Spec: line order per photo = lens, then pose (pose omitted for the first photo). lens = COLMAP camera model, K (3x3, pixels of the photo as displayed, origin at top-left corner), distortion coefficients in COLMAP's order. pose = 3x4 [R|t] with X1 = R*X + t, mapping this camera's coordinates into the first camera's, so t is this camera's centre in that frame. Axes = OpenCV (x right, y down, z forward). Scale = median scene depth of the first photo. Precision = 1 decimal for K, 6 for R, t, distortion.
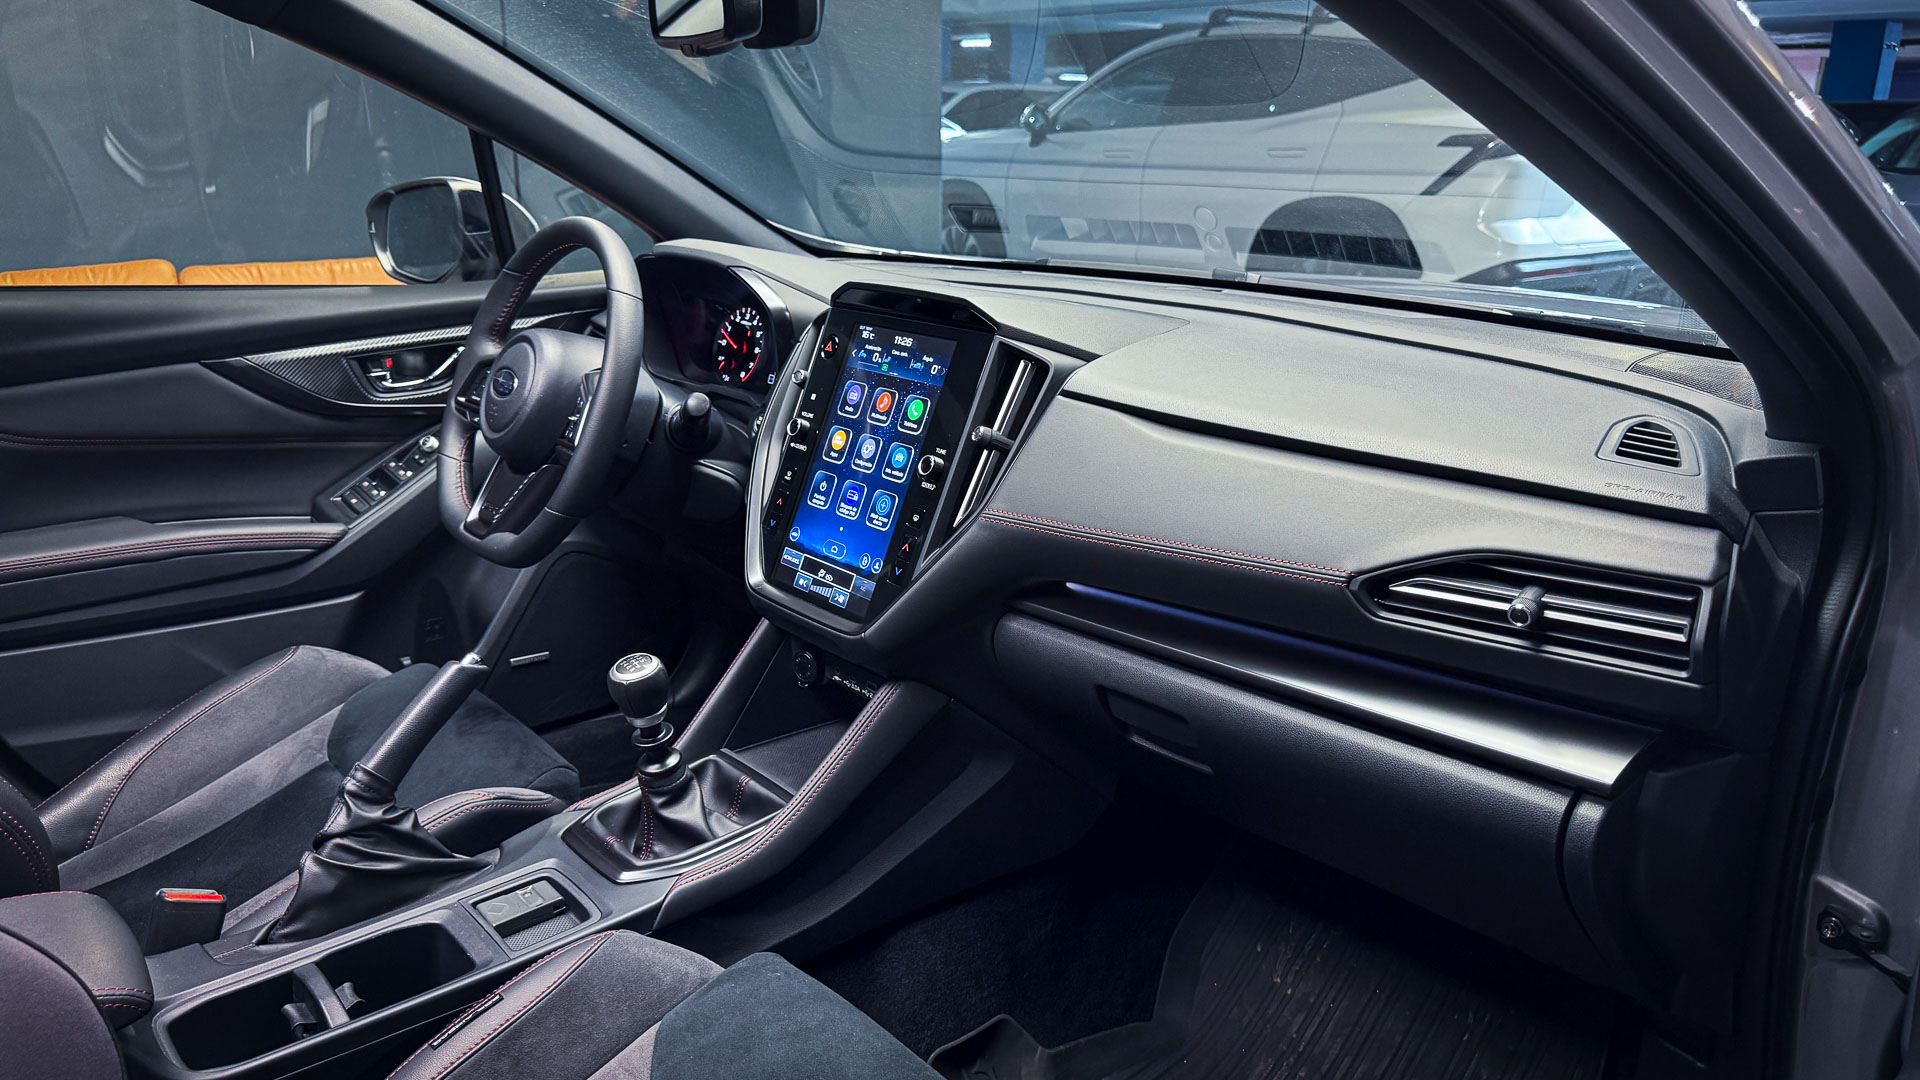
lens RADIAL K [[1373.7, 0, 906.6], [0, 1373.7, 537.6], [0, 0, 1]] dist [0.083881, 0.000736]
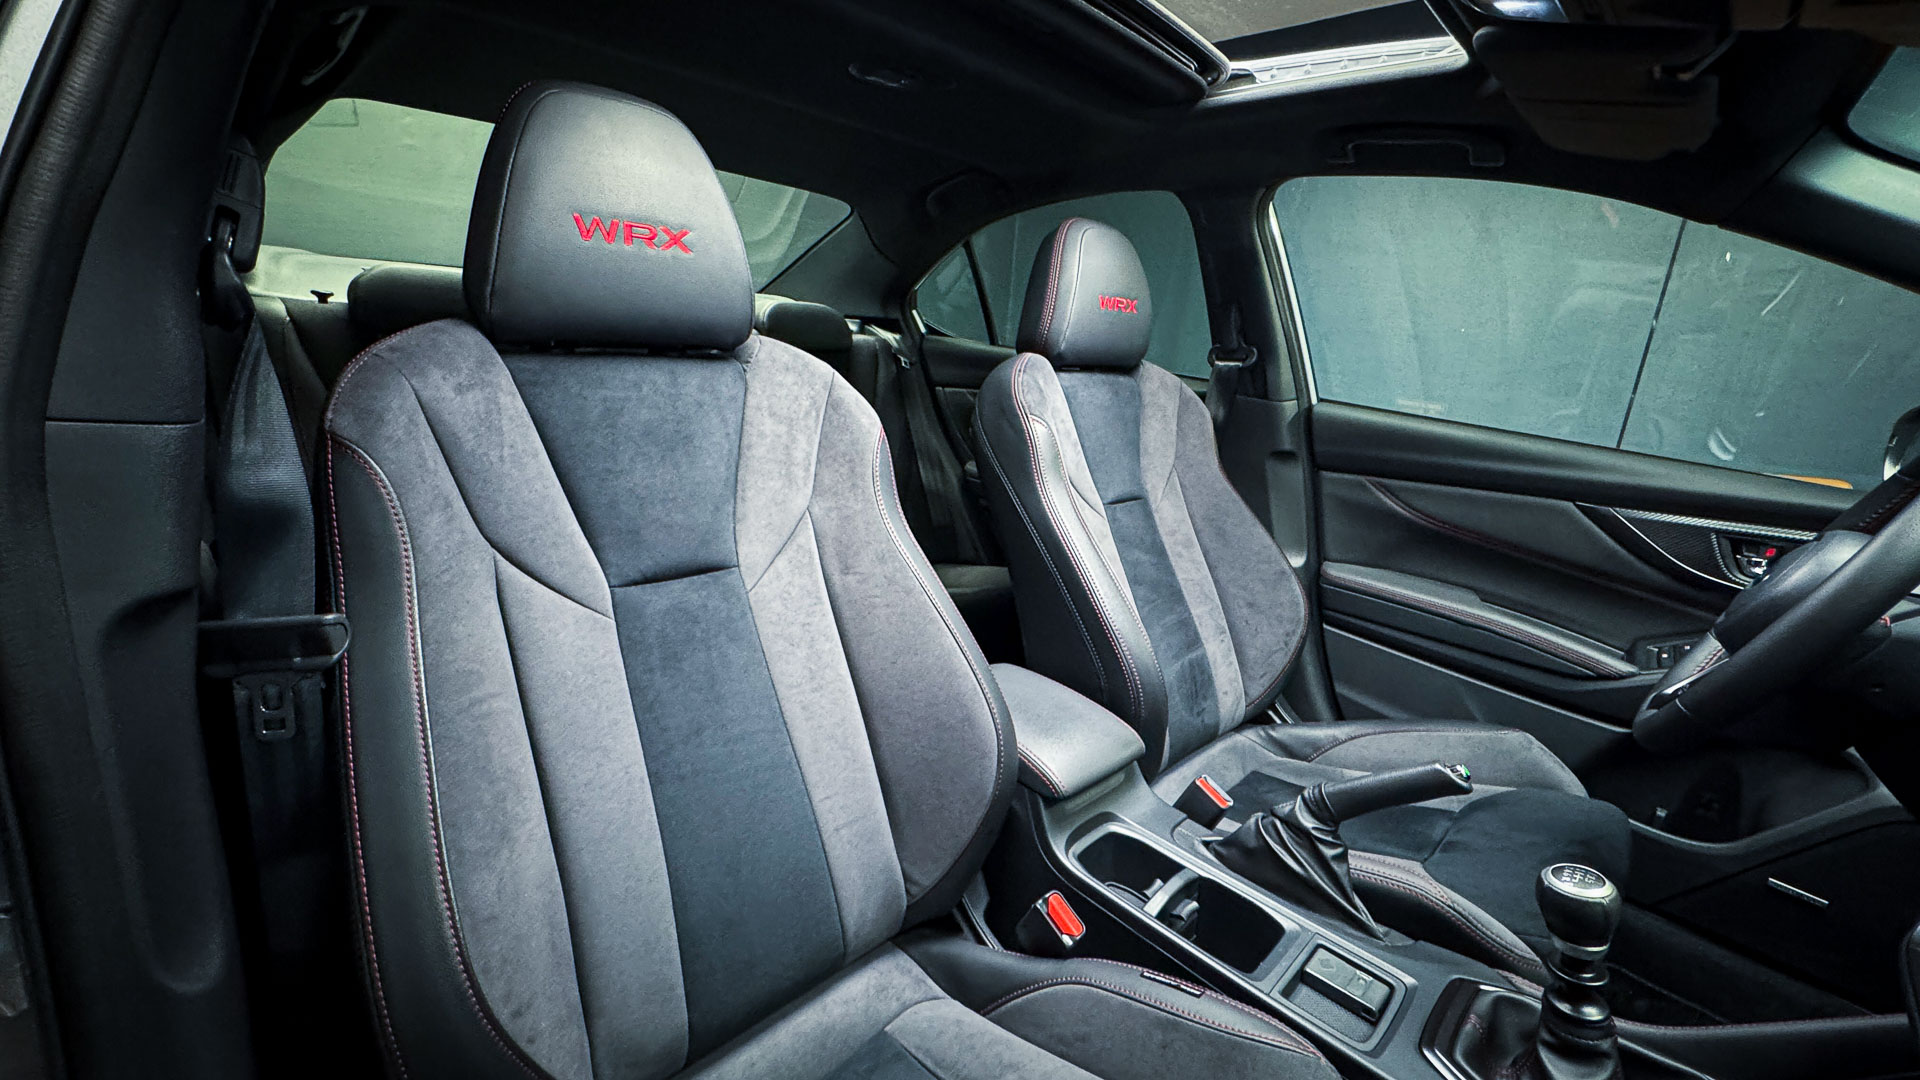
lens RADIAL K [[766.3, 0, 957.3], [0, 766.3, 543.3], [0, 0, 1]] dist [0.000428, 0.000030]
pose [[0.105993, 0.279414, -0.954303, 0.148978], [-0.358031, 0.906064, 0.225524, -0.062487], [0.927674, 0.317766, 0.196075, 0.464430]]
